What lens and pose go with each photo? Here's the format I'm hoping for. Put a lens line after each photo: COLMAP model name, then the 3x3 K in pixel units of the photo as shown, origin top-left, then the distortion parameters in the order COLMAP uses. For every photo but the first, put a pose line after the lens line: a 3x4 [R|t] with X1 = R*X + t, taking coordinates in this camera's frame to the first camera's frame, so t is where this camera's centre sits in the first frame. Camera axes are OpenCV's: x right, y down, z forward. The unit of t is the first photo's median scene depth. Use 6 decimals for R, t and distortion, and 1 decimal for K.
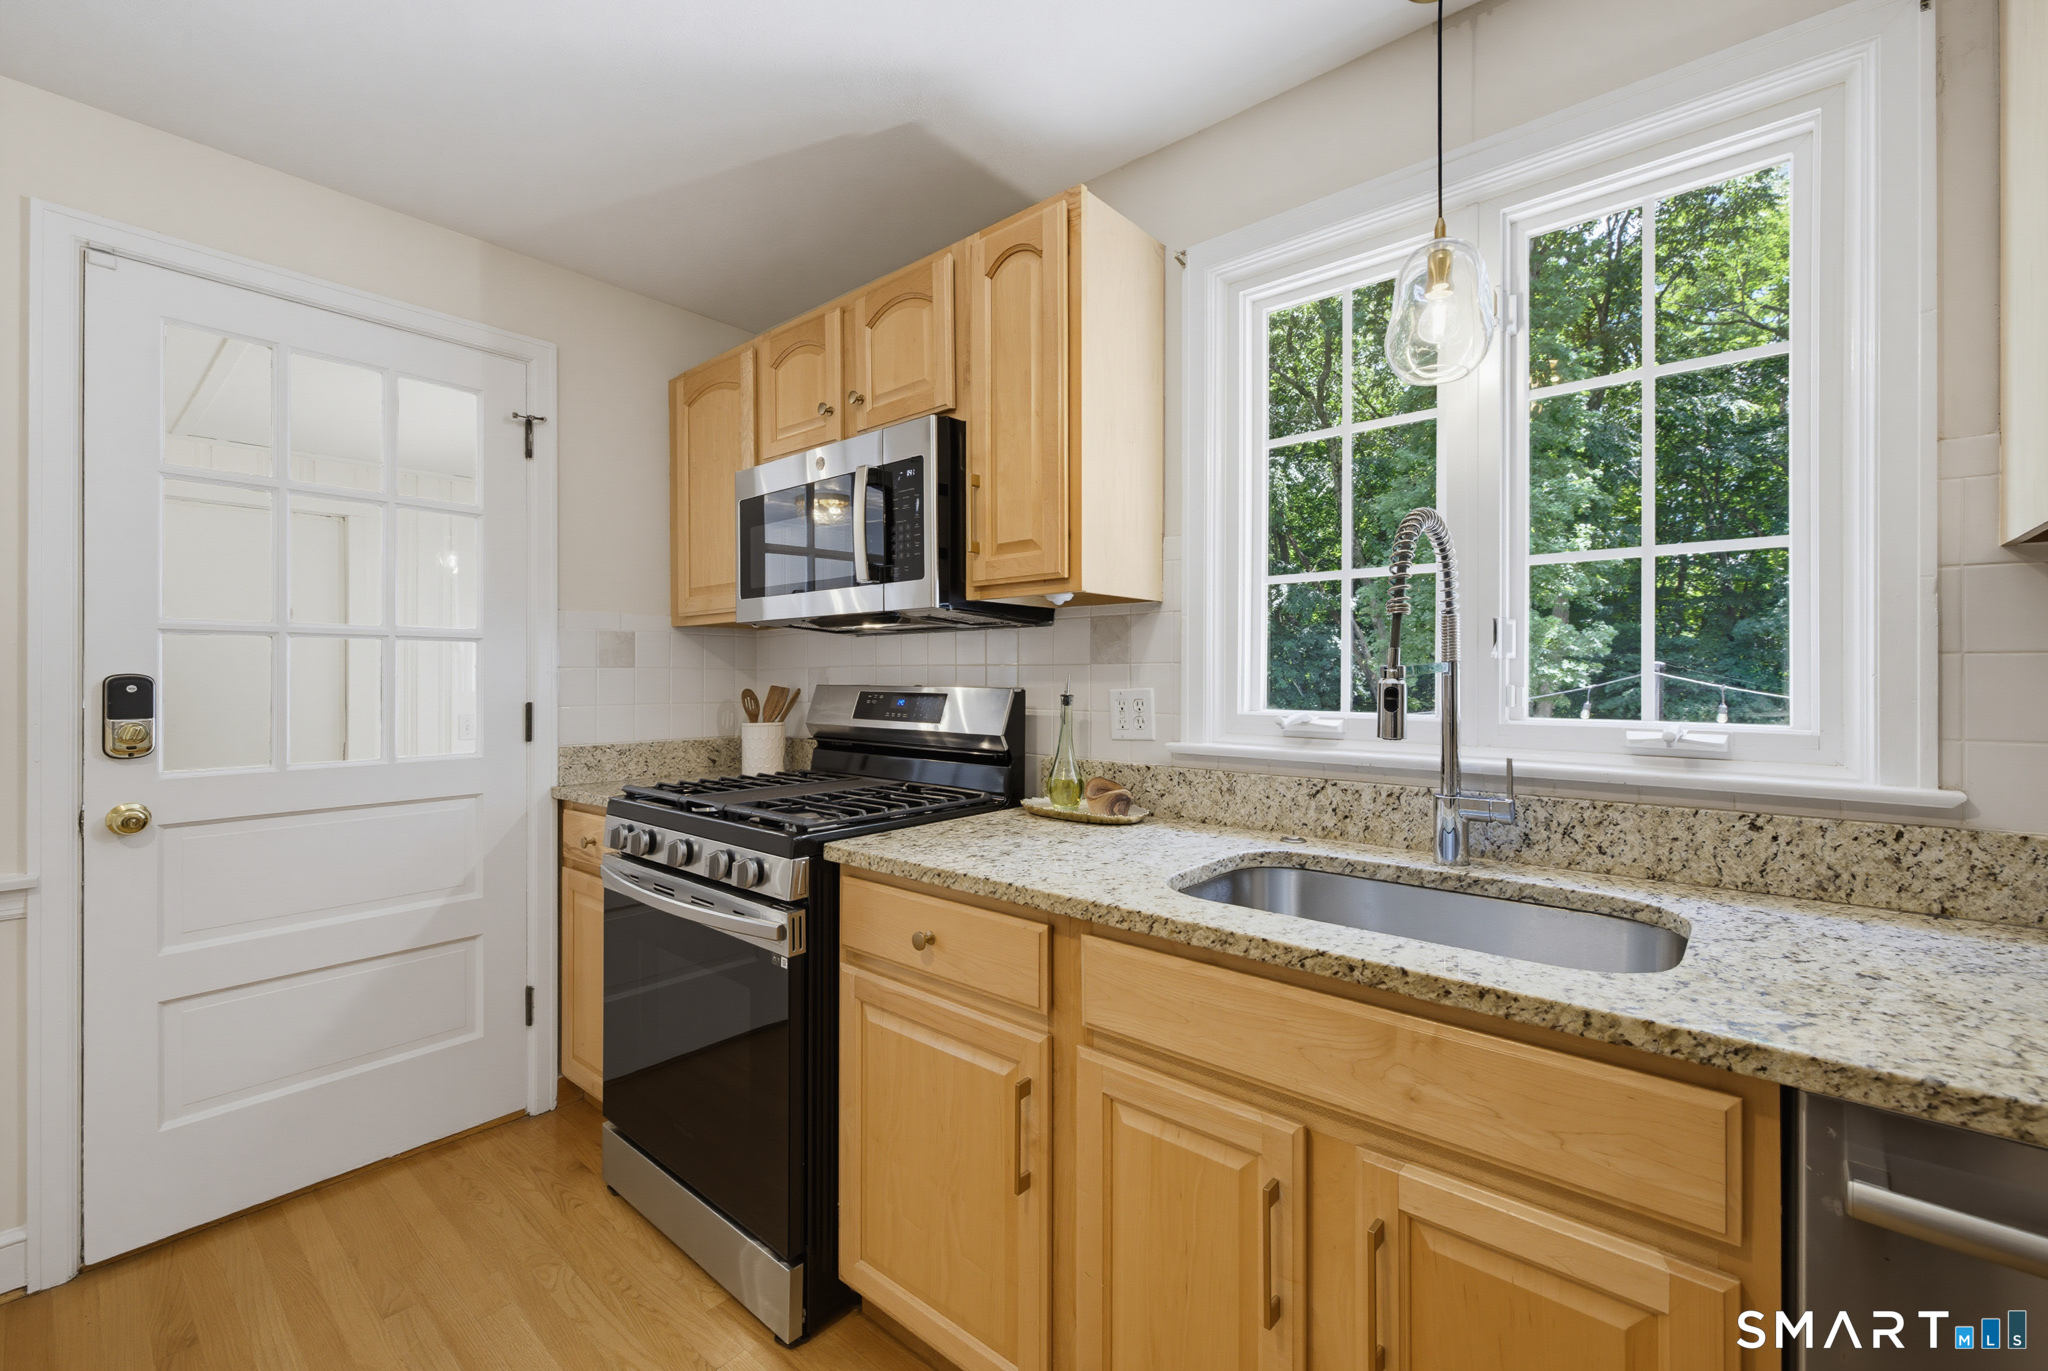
lens RADIAL K [[852.2, 0, 1020.7], [0, 852.2, 672.4], [0, 0, 1]] dist [0.001993, -0.000286]
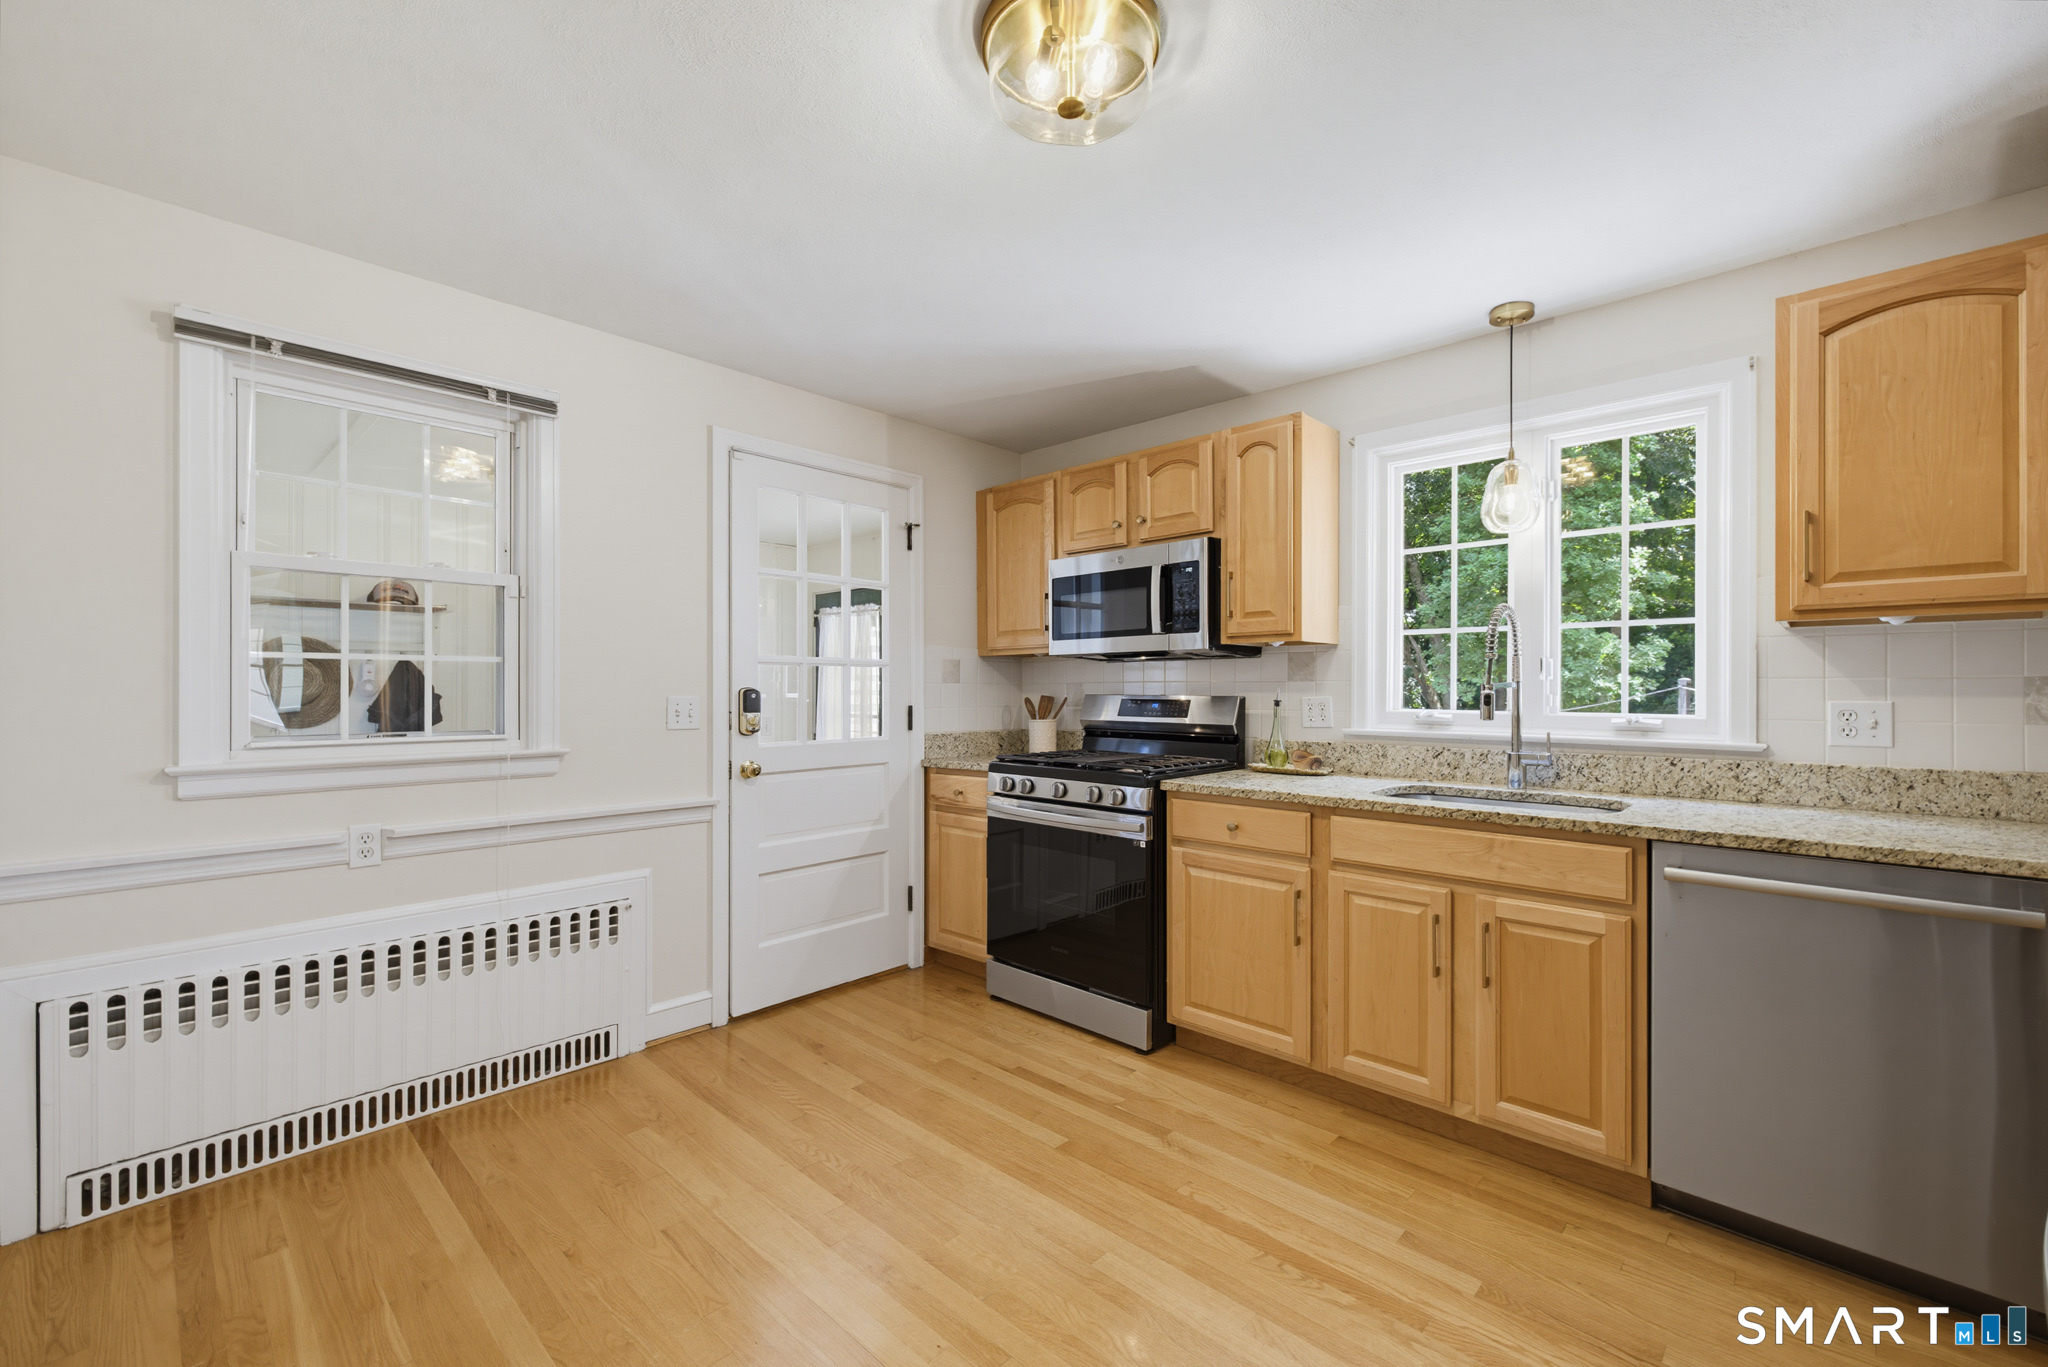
lens RADIAL K [[848.6, 0, 1021.0], [0, 848.6, 684.9], [0, 0, 1]] dist [0.002445, -0.000221]
pose [[0.998608, 0.000604, -0.052751, -0.412497], [-0.000628, 1.000000, -0.000434, -0.003075], [0.052751, 0.000466, 0.998608, -0.784082]]
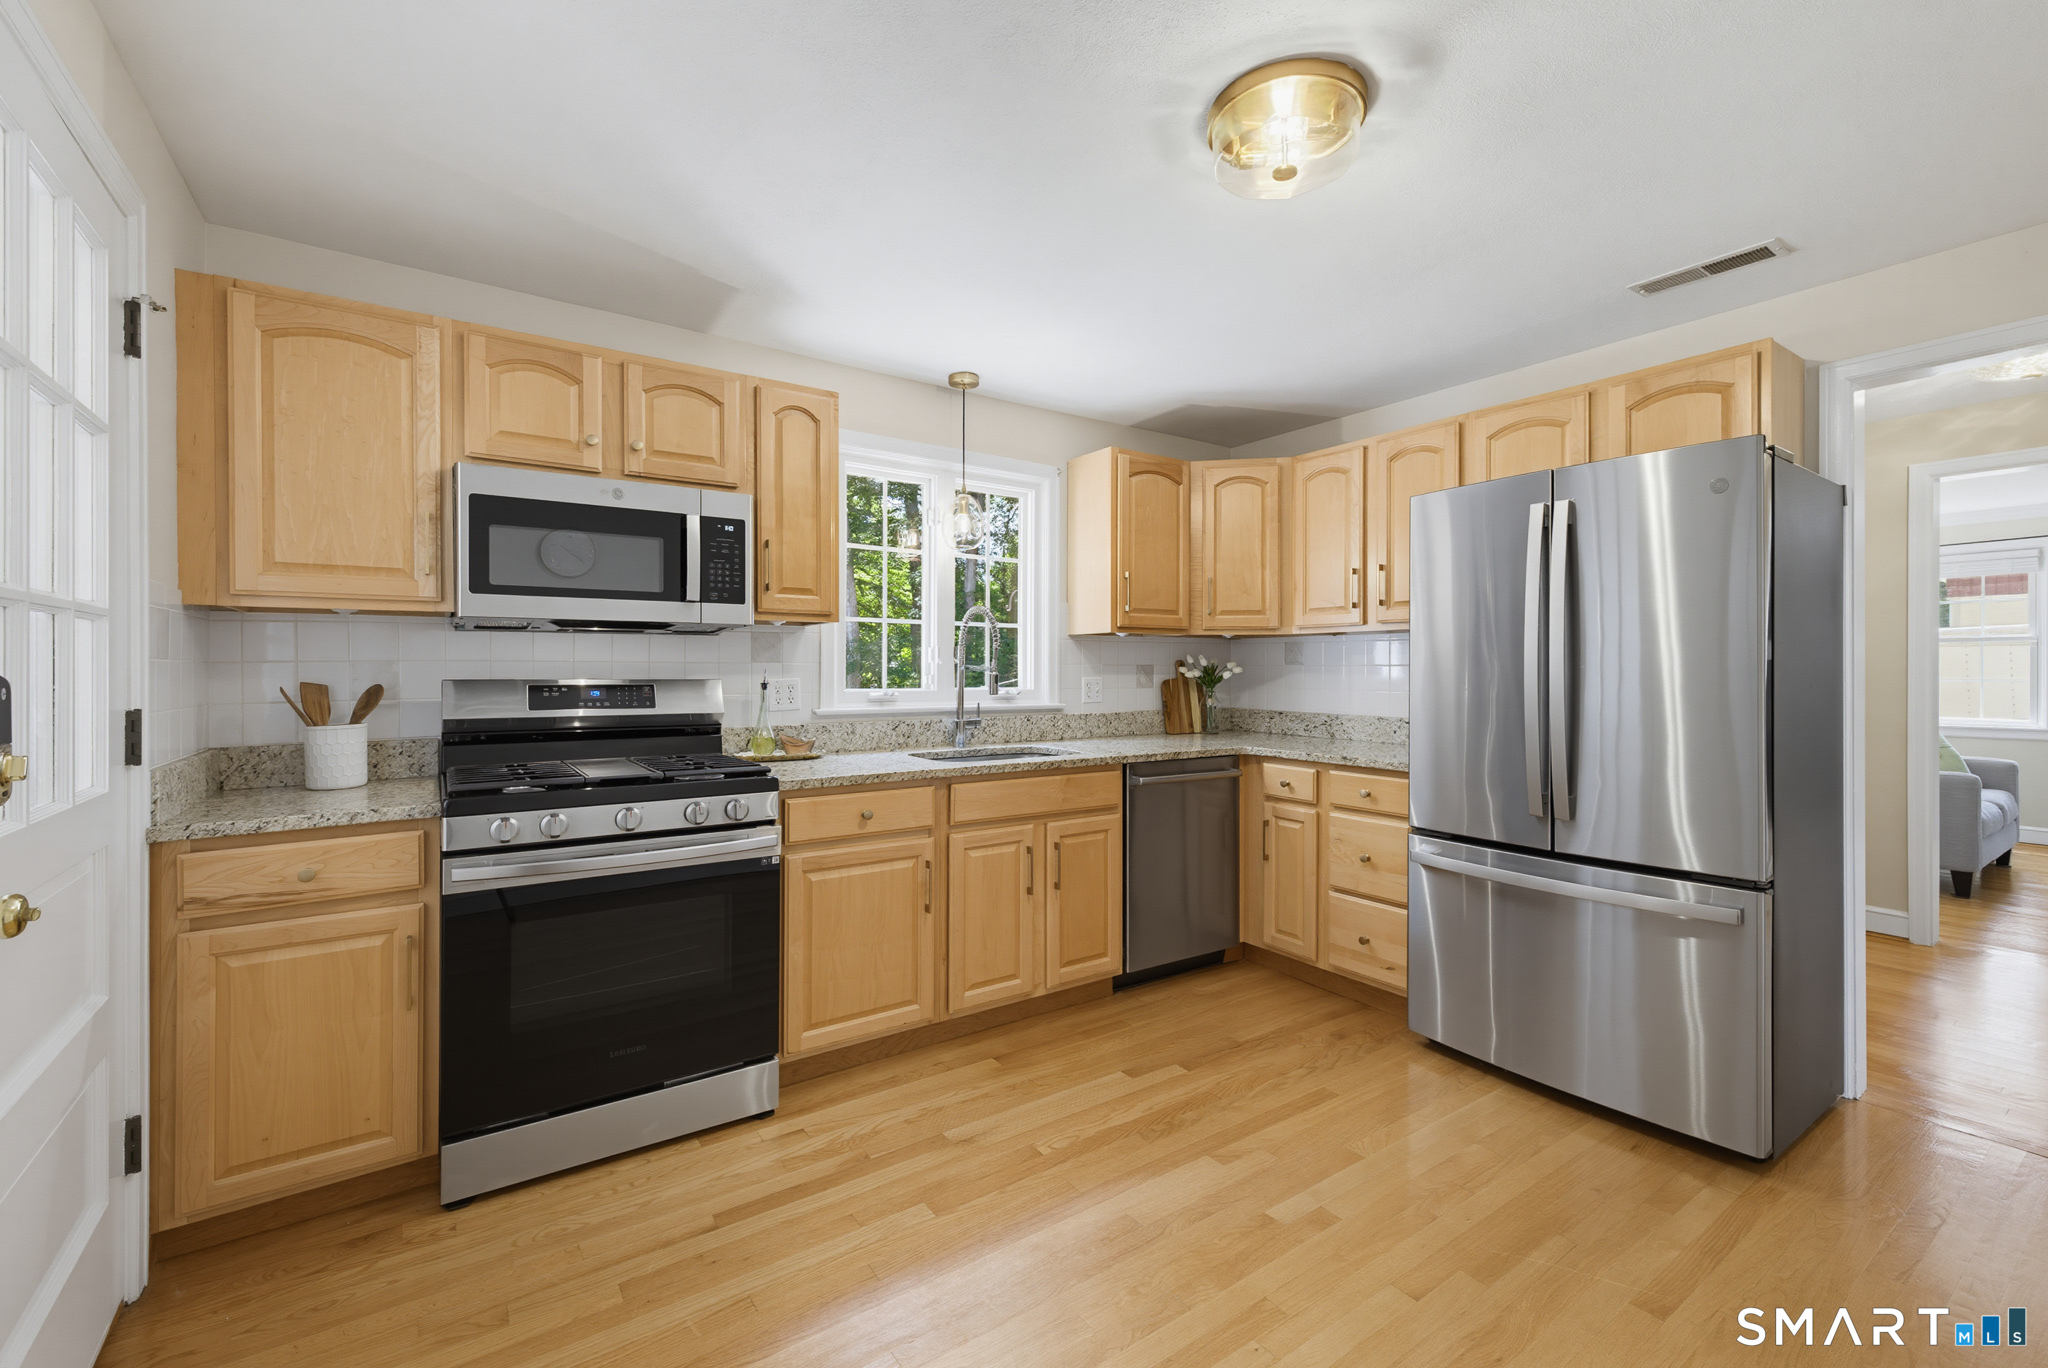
lens RADIAL K [[852.2, 0, 1020.7], [0, 852.2, 670.9], [0, 0, 1]] dist [0.001993, -0.000286]
pose [[0.255757, -0.000847, 0.966741, -1.516693], [-0.004563, 0.999987, 0.002083, -0.001305], [-0.966730, -0.004944, 0.255750, 0.178116]]
